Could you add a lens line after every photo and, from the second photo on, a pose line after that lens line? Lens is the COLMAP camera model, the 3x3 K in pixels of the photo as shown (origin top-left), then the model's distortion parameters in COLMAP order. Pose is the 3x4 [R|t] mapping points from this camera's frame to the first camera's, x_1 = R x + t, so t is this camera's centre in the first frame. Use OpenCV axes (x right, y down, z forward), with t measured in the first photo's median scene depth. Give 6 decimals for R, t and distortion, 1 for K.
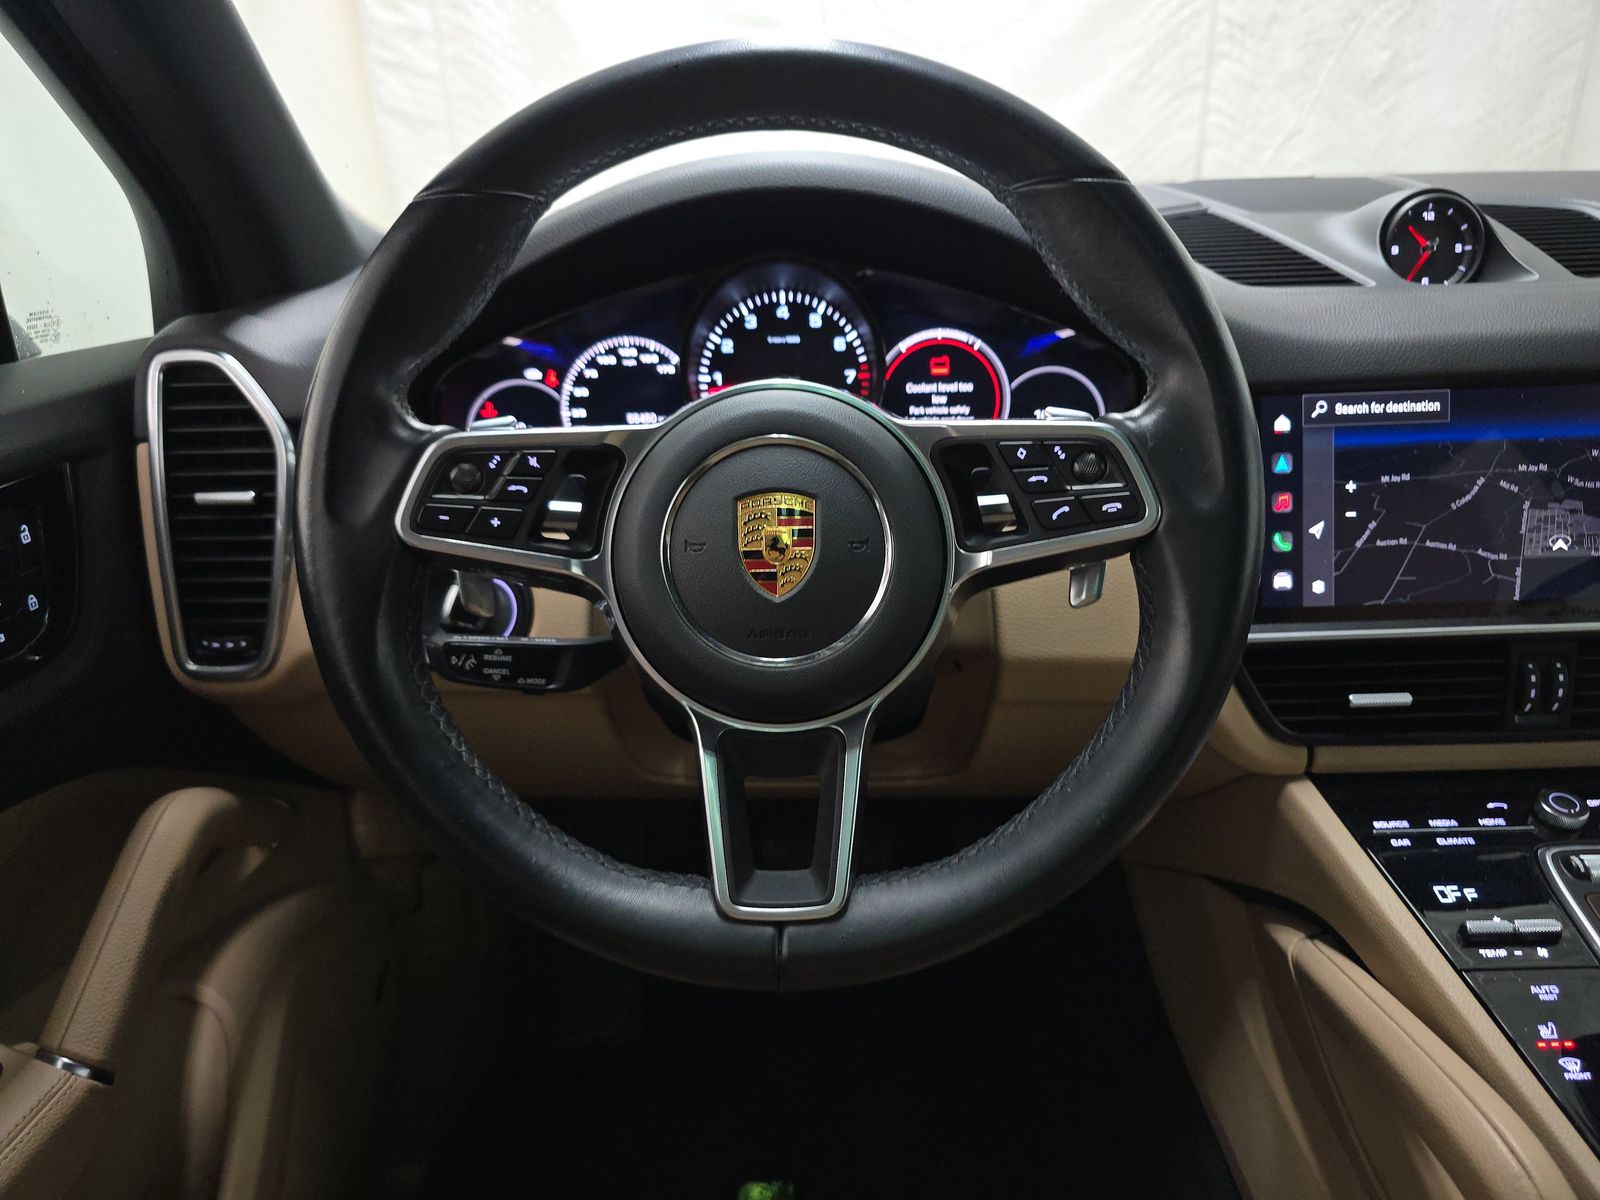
lens RADIAL K [[1095.9, 0, 814.8], [0, 1095.9, 605.4], [0, 0, 1]] dist [0.017505, -0.021642]
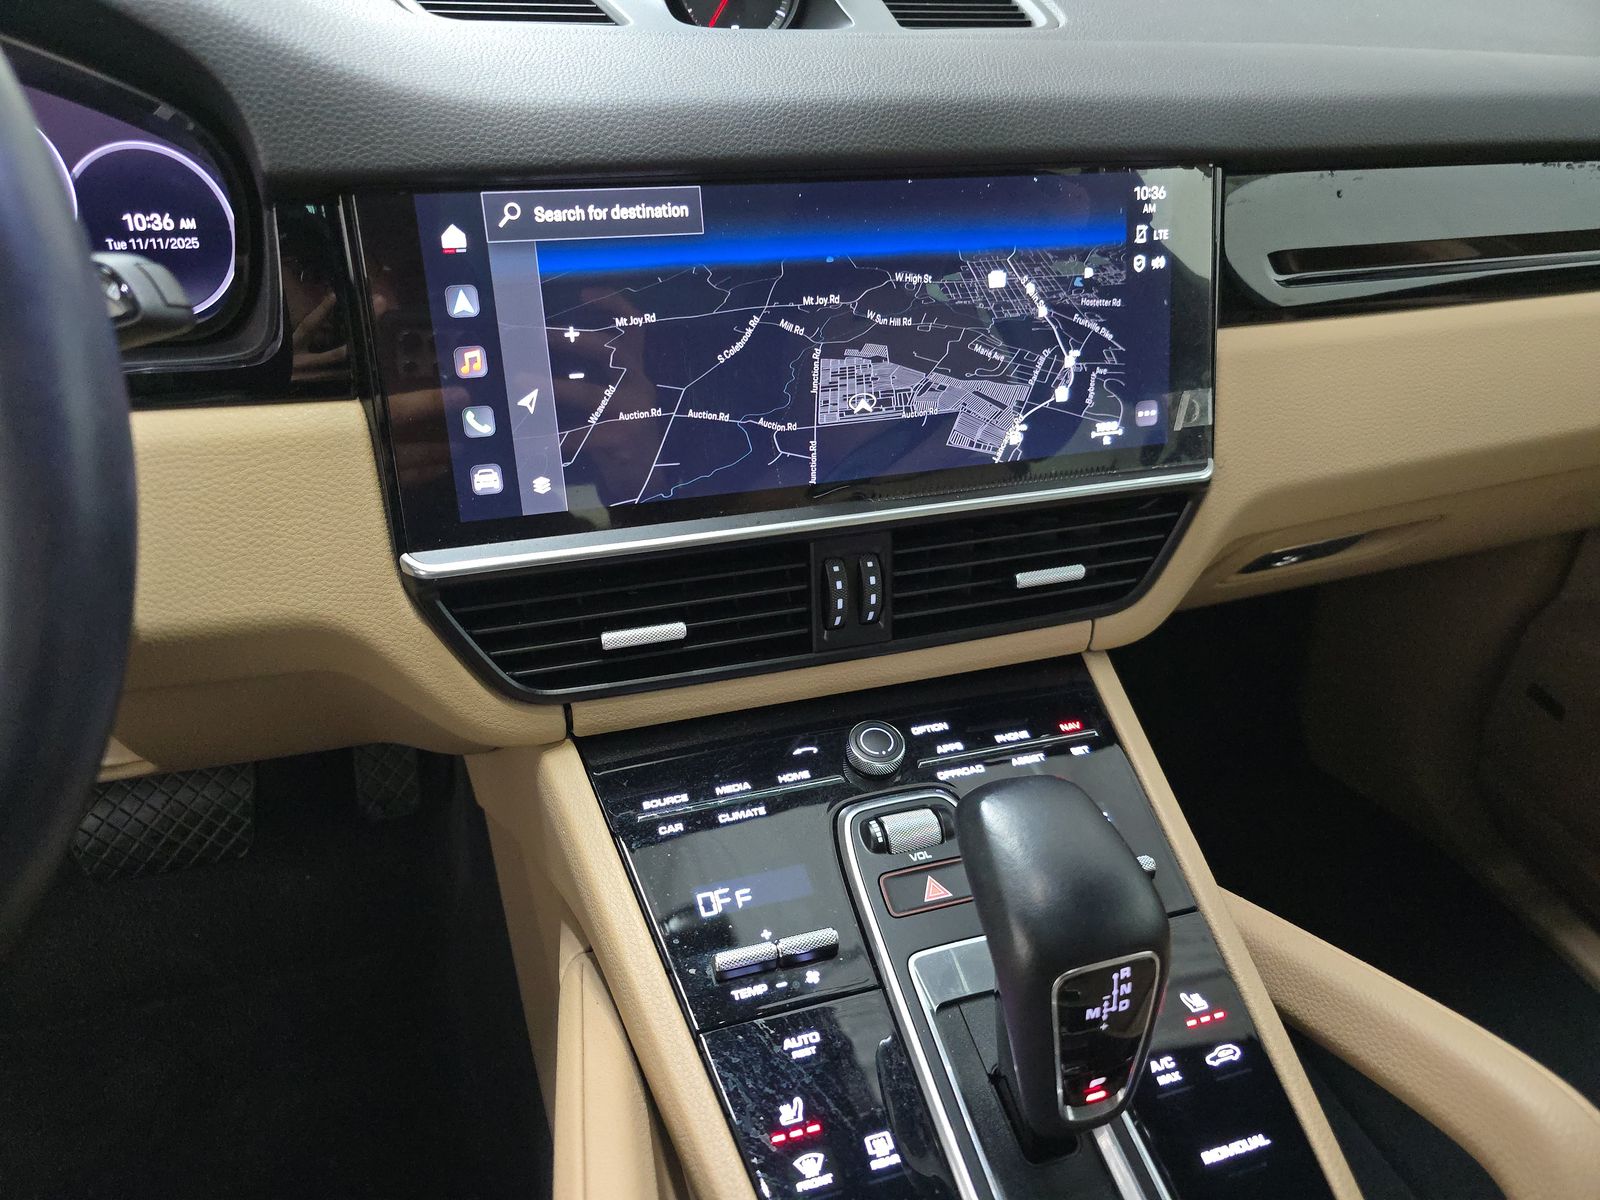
lens RADIAL K [[1095.9, 0, 790.1], [0, 1095.9, 595.7], [0, 0, 1]] dist [0.017505, -0.021642]
pose [[0.945353, -0.104680, 0.308789, 0.374157], [0.053002, 0.983801, 0.171247, -0.056376], [-0.321713, -0.145523, 0.935587, 0.290857]]
